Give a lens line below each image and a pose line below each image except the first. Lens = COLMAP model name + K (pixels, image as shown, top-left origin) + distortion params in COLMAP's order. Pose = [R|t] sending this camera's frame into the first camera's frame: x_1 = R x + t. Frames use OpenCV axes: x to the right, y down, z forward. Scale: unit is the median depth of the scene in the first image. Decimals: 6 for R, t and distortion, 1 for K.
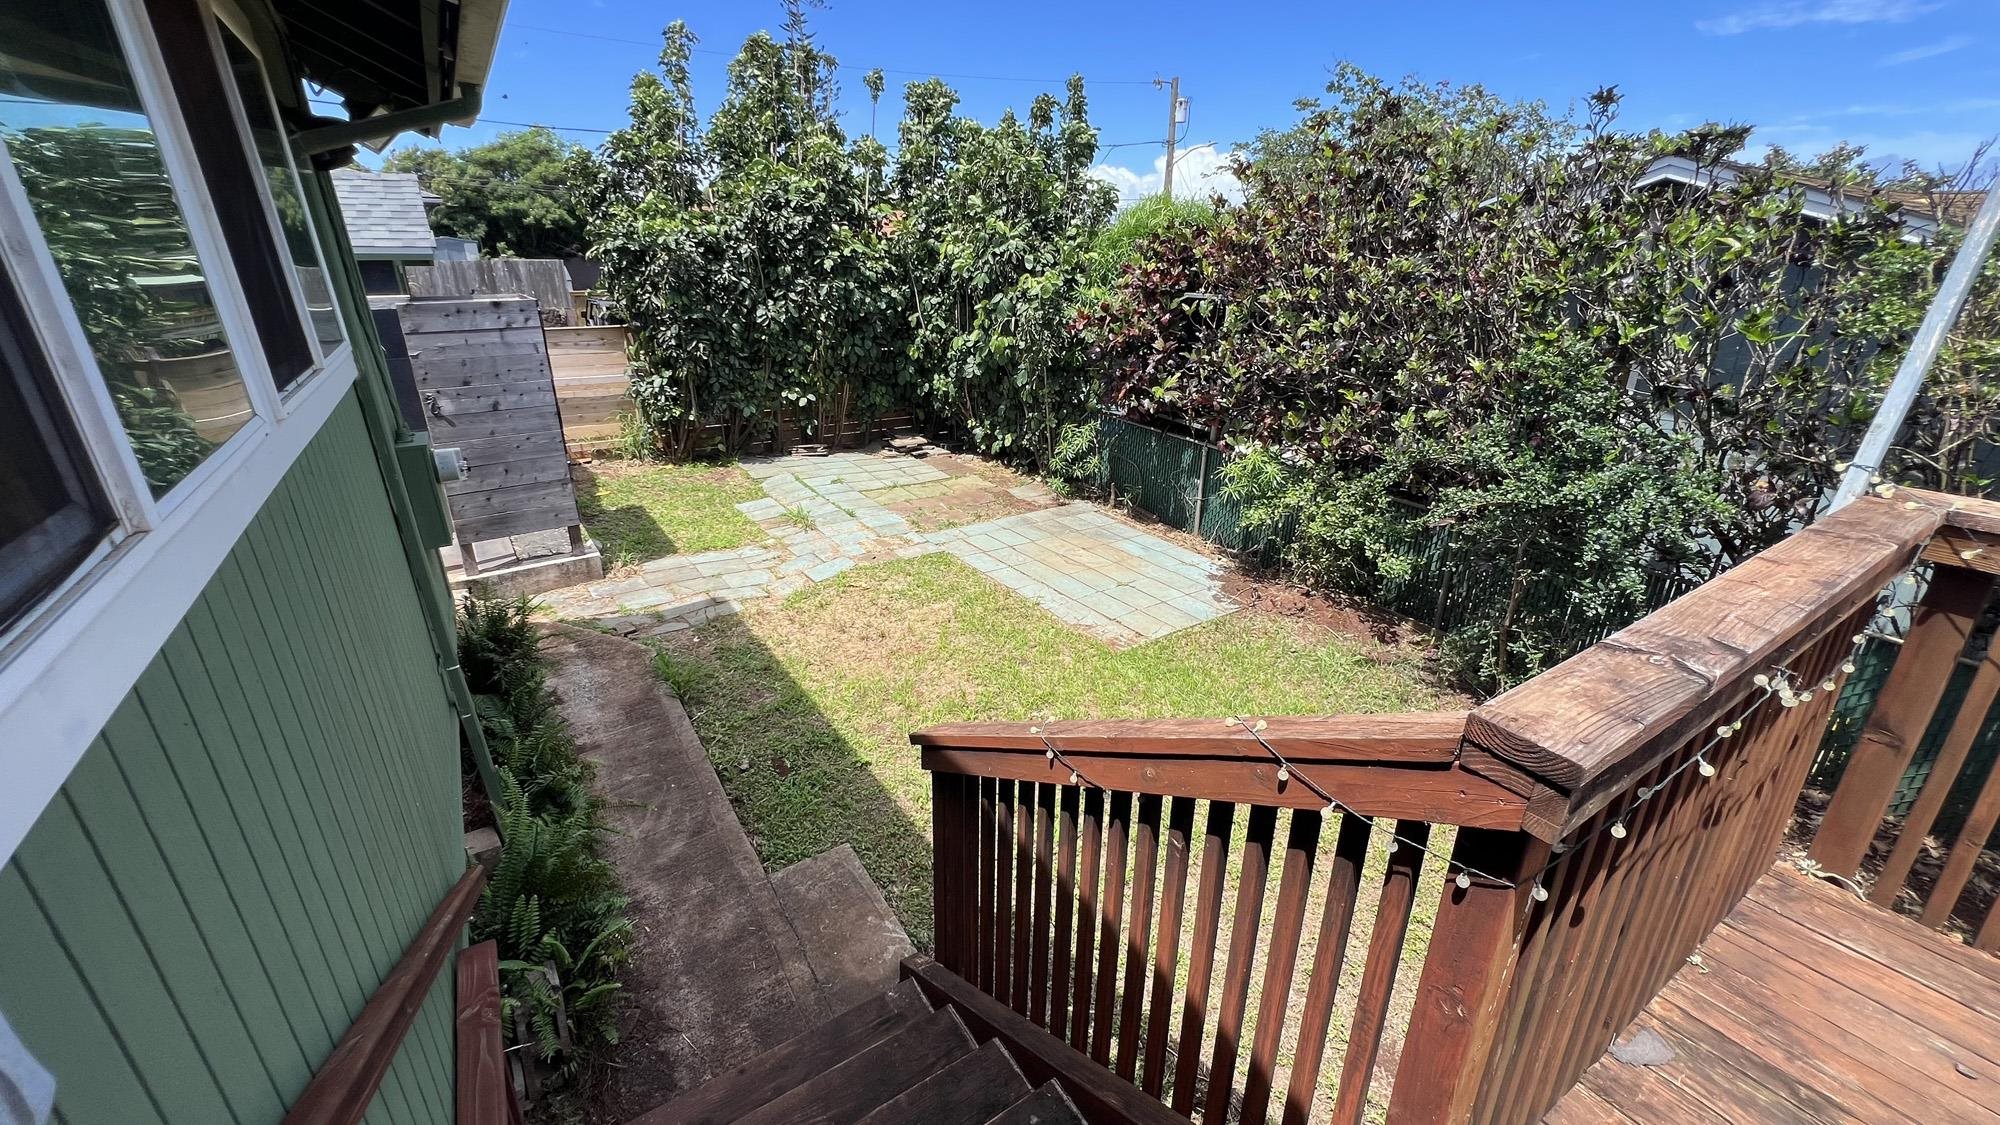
lens RADIAL K [[822.0, 0, 988.1], [0, 822.0, 559.0], [0, 0, 1]] dist [-0.006144, 0.000993]
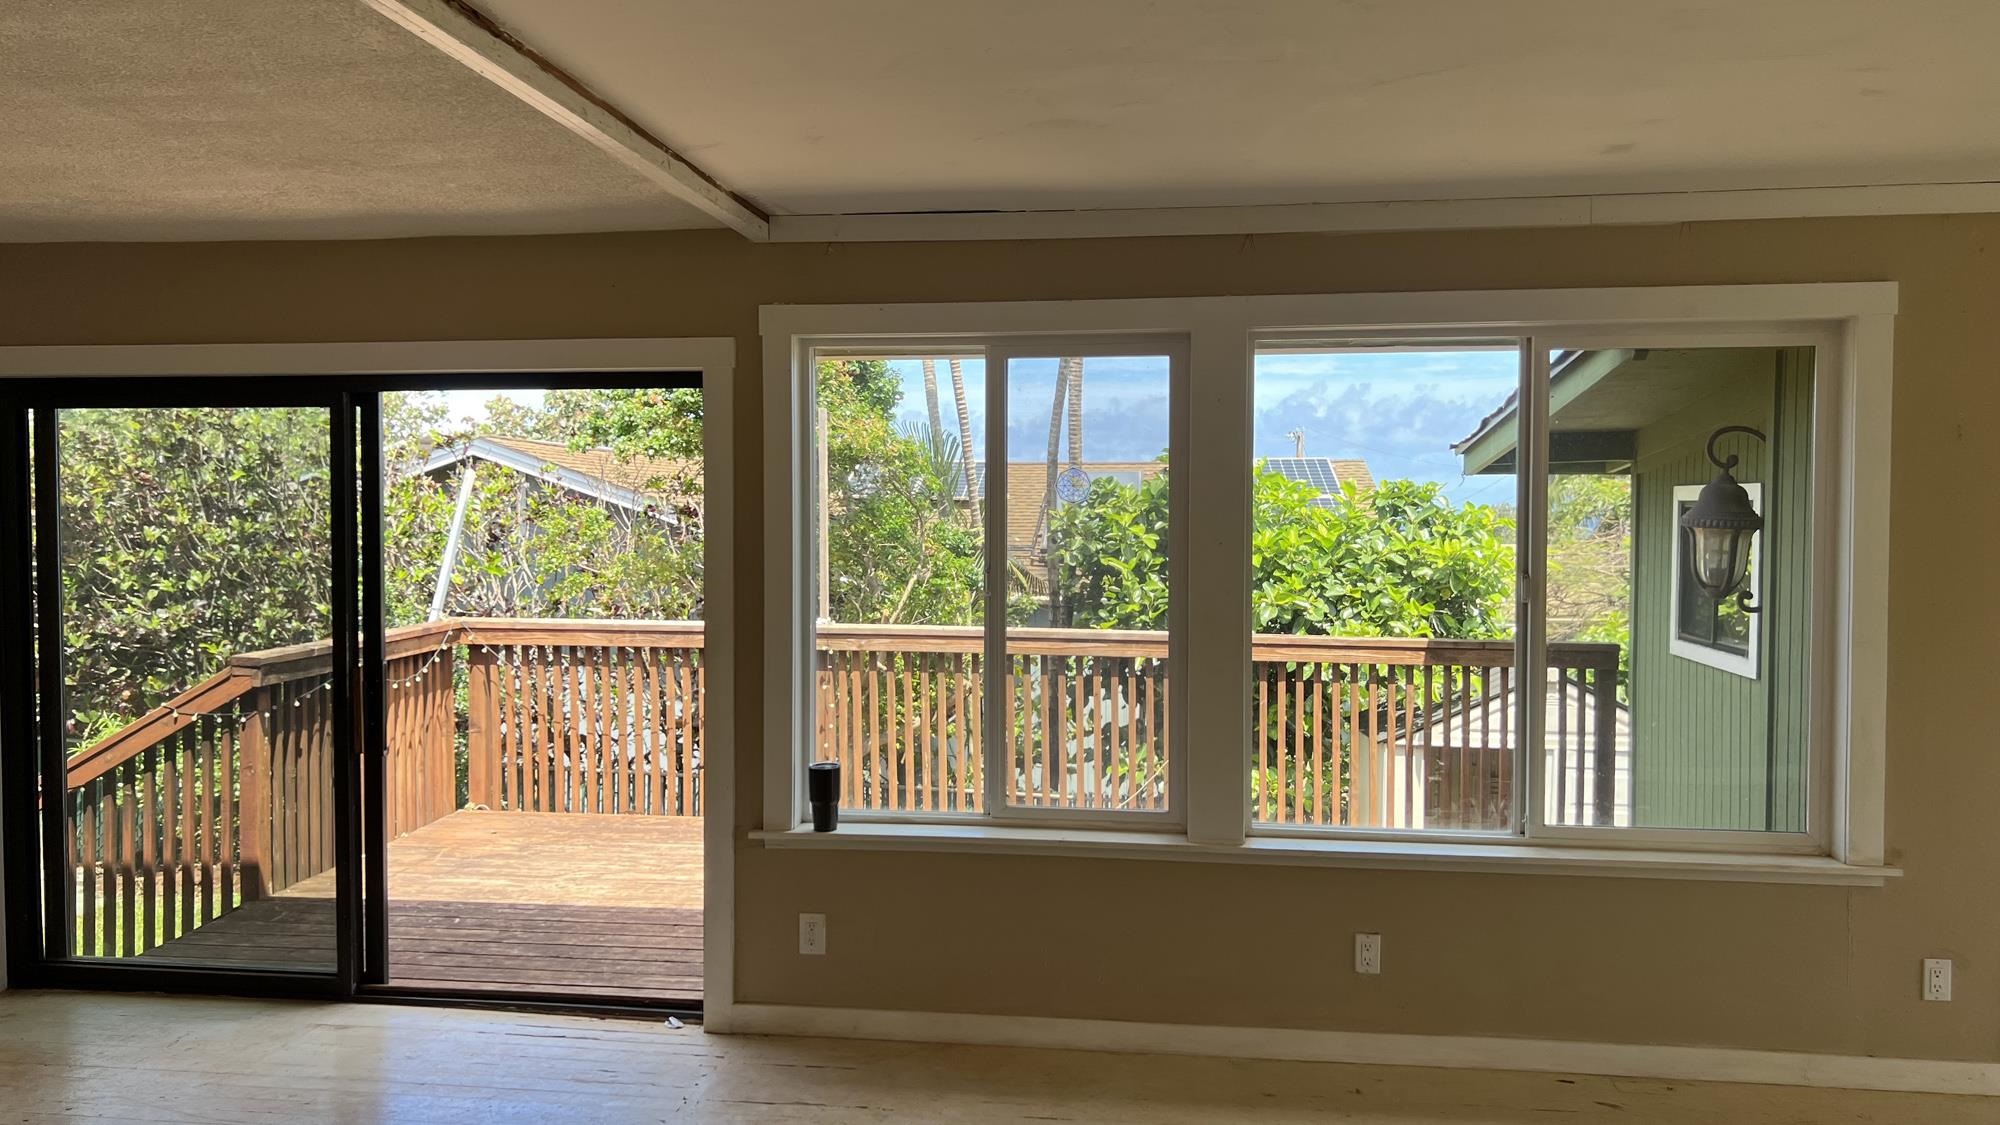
lens RADIAL K [[1496.5, 0, 1011.5], [0, 1496.5, 552.3], [0, 0, 1]] dist [0.064288, -0.065278]
pose [[0.642546, -0.013097, 0.766135, -0.326235], [0.258719, 0.944844, -0.200832, 0.290574], [-0.721248, 0.327258, 0.610494, -0.811043]]
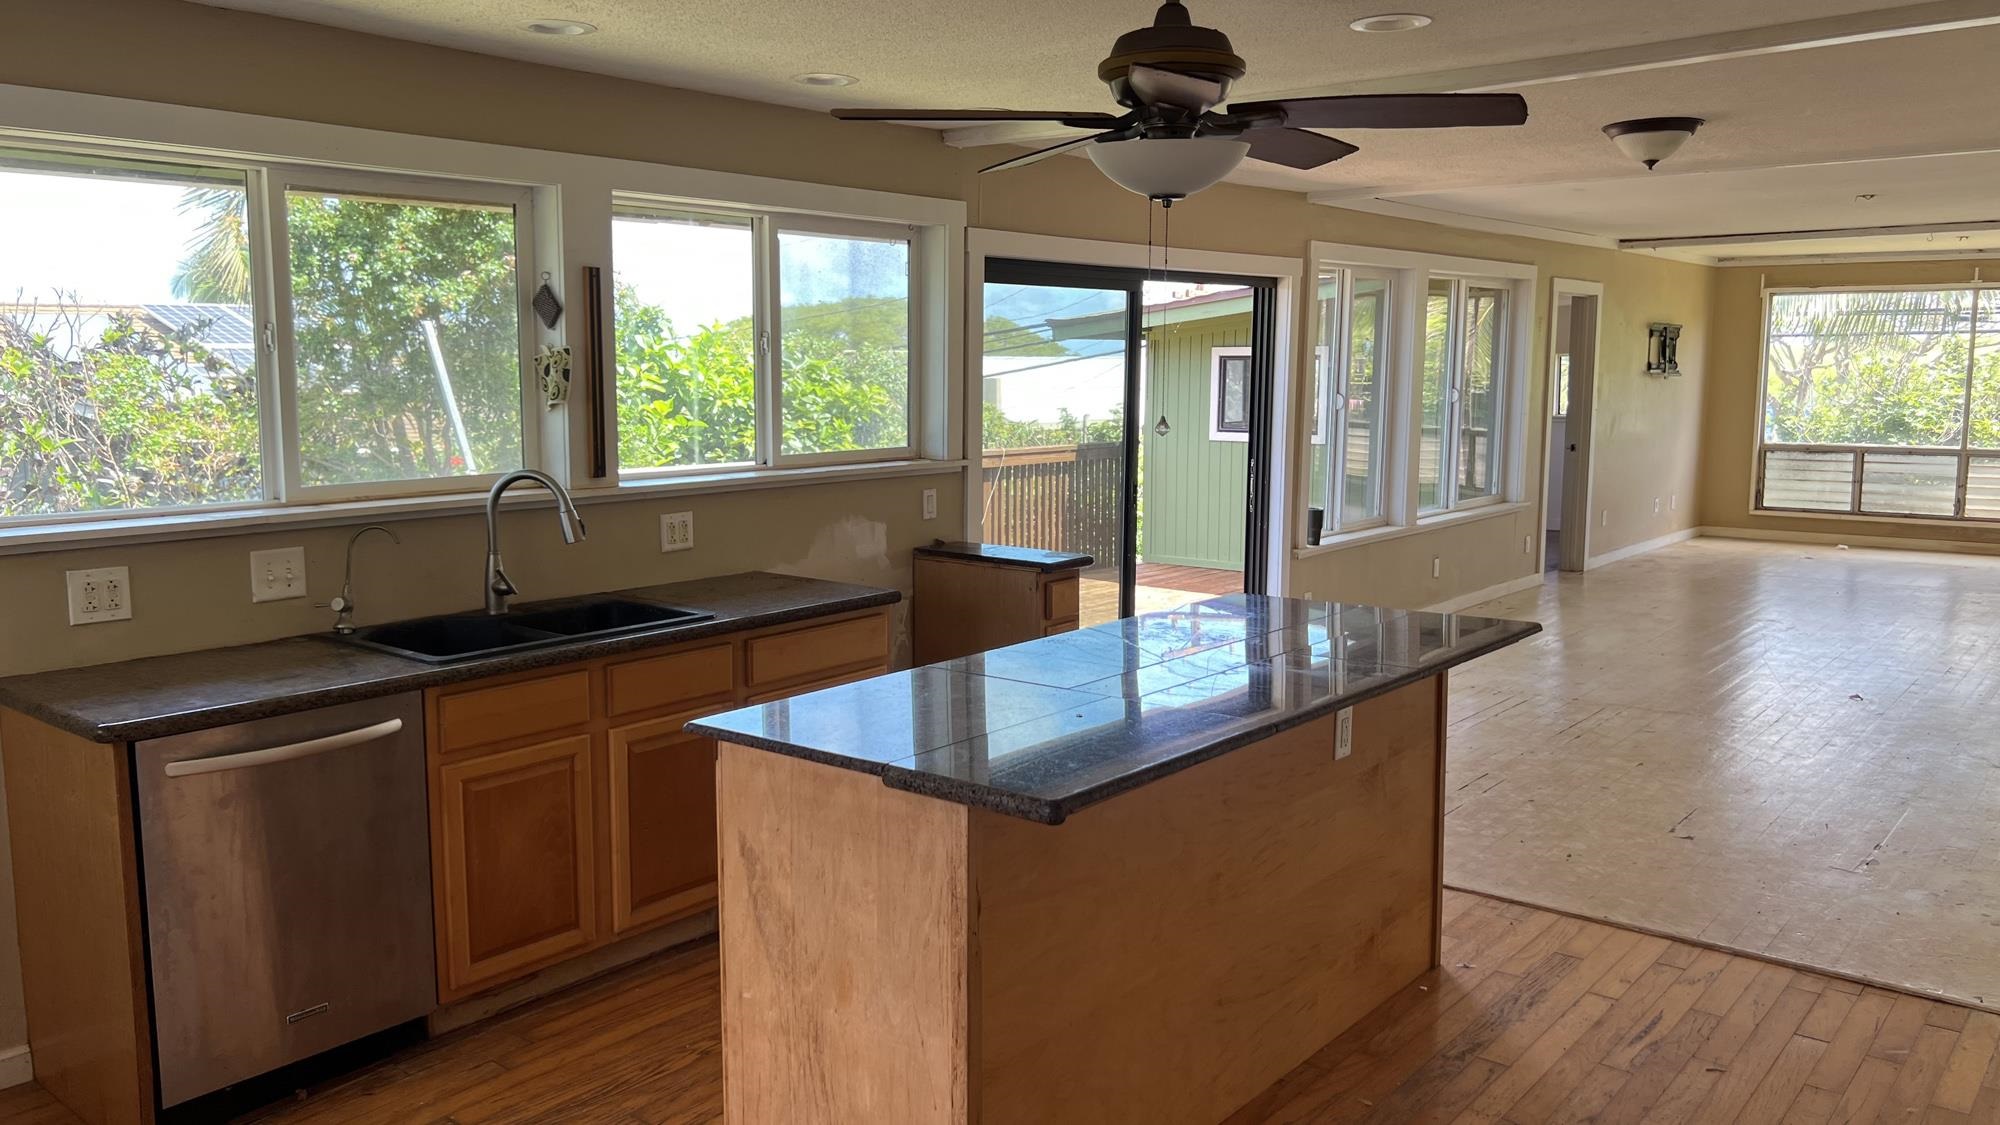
lens RADIAL K [[1496.5, 0, 1013.9], [0, 1496.5, 565.2], [0, 0, 1]] dist [0.064288, -0.065278]
pose [[-0.304822, -0.127100, 0.943891, -0.968620], [0.331759, 0.914815, 0.230323, -0.115060], [-0.892759, 0.383352, -0.236689, 0.275468]]
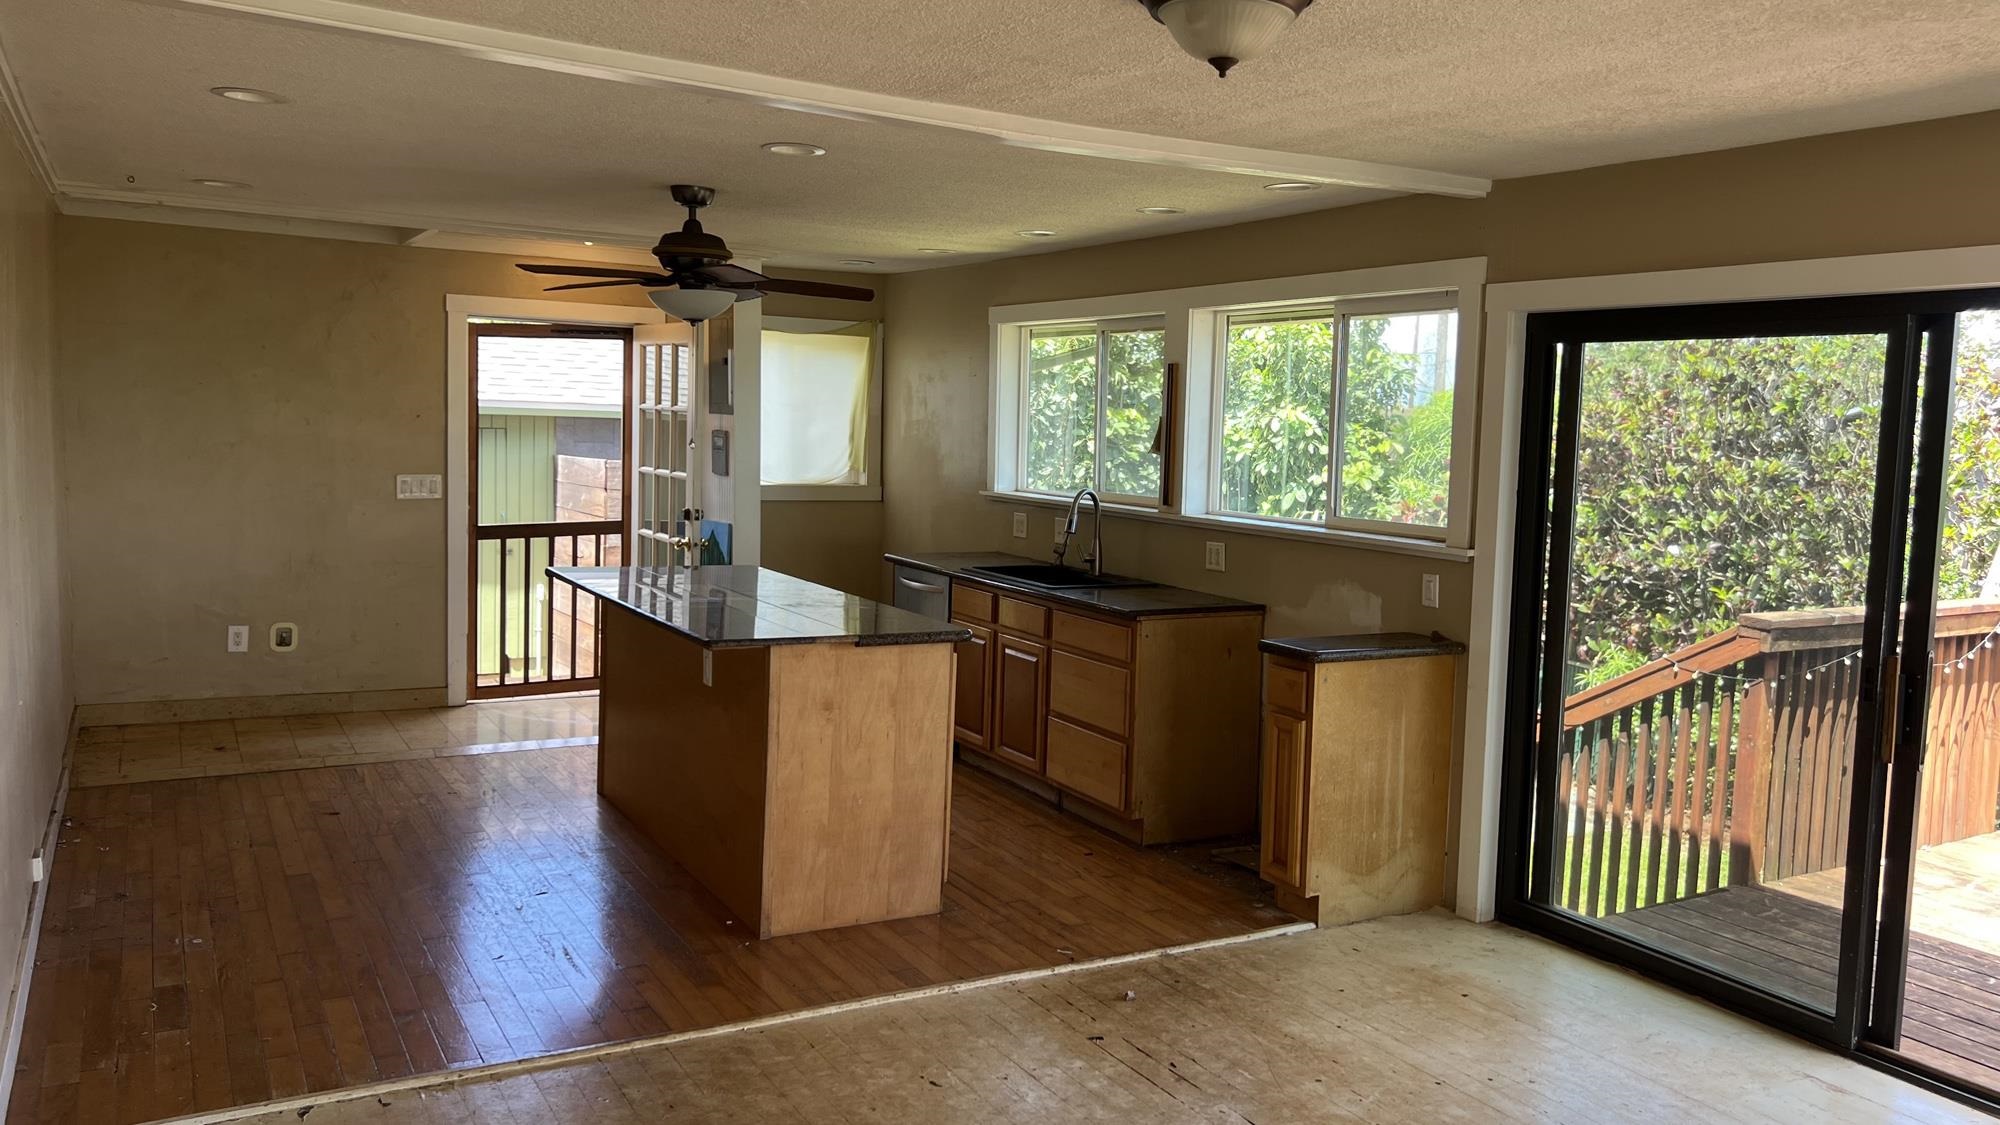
lens RADIAL K [[1496.5, 0, 993.1], [0, 1496.5, 552.6], [0, 0, 1]] dist [0.064288, -0.065278]
pose [[0.996975, 0.045031, -0.063356, -0.284701], [-0.060080, 0.963593, -0.260537, 0.251089], [0.049317, 0.263556, 0.963383, -0.718056]]
